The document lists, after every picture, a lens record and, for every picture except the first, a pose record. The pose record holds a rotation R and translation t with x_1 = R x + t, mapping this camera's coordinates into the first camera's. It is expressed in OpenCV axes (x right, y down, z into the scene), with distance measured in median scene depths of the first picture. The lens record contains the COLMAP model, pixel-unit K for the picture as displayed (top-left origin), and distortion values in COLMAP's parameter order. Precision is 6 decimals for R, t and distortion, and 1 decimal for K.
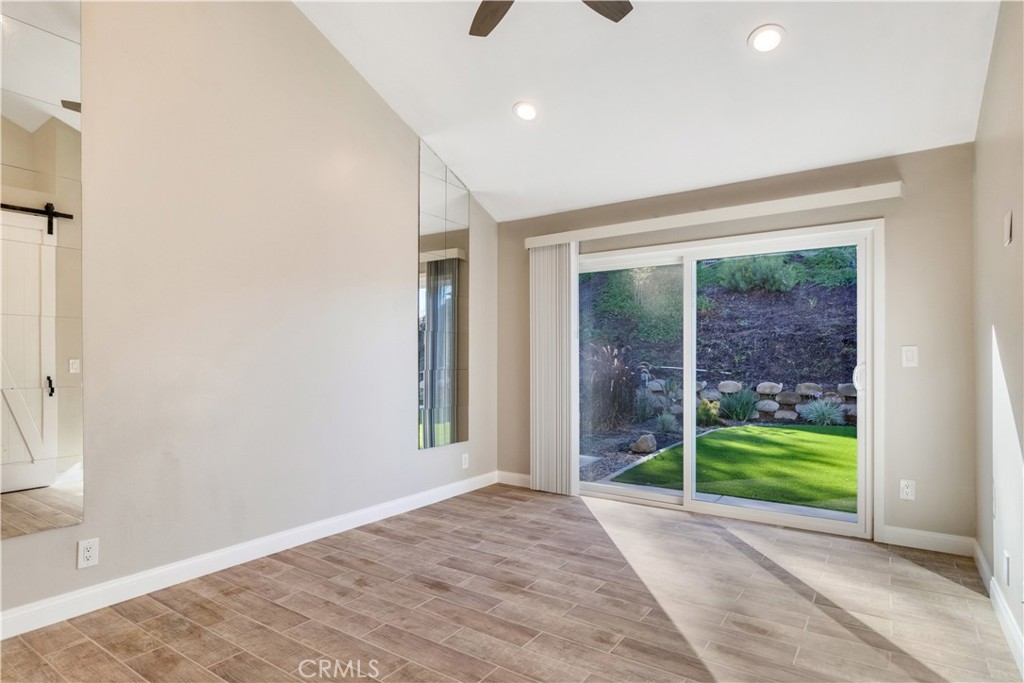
lens RADIAL K [[561.7, 0, 514.7], [0, 561.7, 348.2], [0, 0, 1]] dist [0.004216, 0.000043]
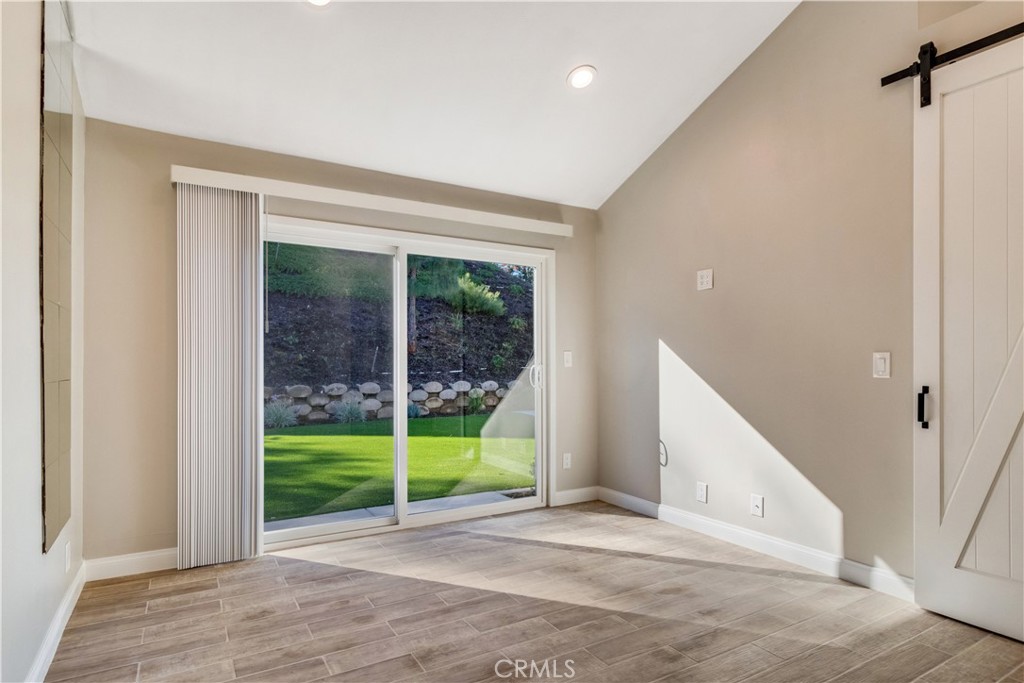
lens RADIAL K [[561.7, 0, 513.7], [0, 561.7, 347.4], [0, 0, 1]] dist [0.004216, 0.000043]
pose [[0.412777, 0.024695, 0.910497, -0.494873], [-0.017699, 0.999661, -0.019089, 0.013142], [-0.910660, -0.008235, 0.413074, 0.516109]]
